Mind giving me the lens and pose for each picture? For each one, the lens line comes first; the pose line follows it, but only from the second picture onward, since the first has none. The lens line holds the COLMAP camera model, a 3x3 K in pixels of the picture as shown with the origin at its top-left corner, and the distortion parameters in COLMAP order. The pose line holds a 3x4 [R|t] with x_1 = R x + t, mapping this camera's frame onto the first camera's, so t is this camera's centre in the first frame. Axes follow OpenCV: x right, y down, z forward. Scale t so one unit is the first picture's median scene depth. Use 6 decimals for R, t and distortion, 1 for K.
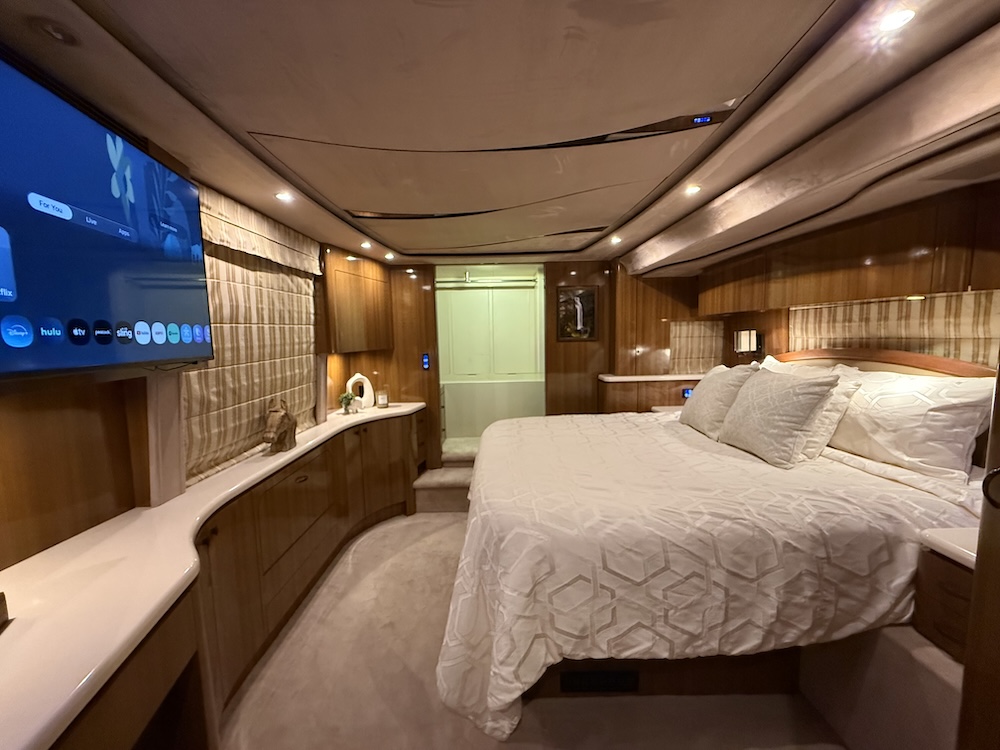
lens RADIAL K [[402.2, 0, 498.0], [0, 402.2, 375.7], [0, 0, 1]] dist [-0.000944, -0.000094]
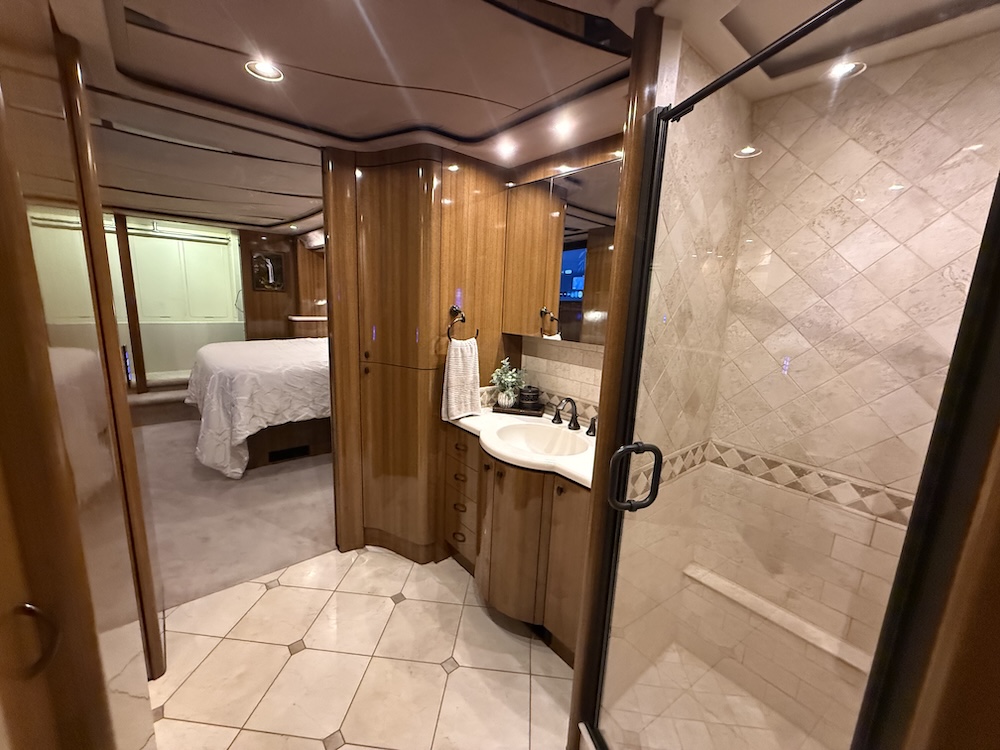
lens RADIAL K [[402.2, 0, 498.0], [0, 402.2, 375.7], [0, 0, 1]] dist [-0.000944, -0.000094]
pose [[0.769404, -0.070347, 0.634877, -0.141053], [0.007989, 0.994899, 0.100558, 0.100563], [-0.638713, -0.072298, 0.766041, -0.834159]]
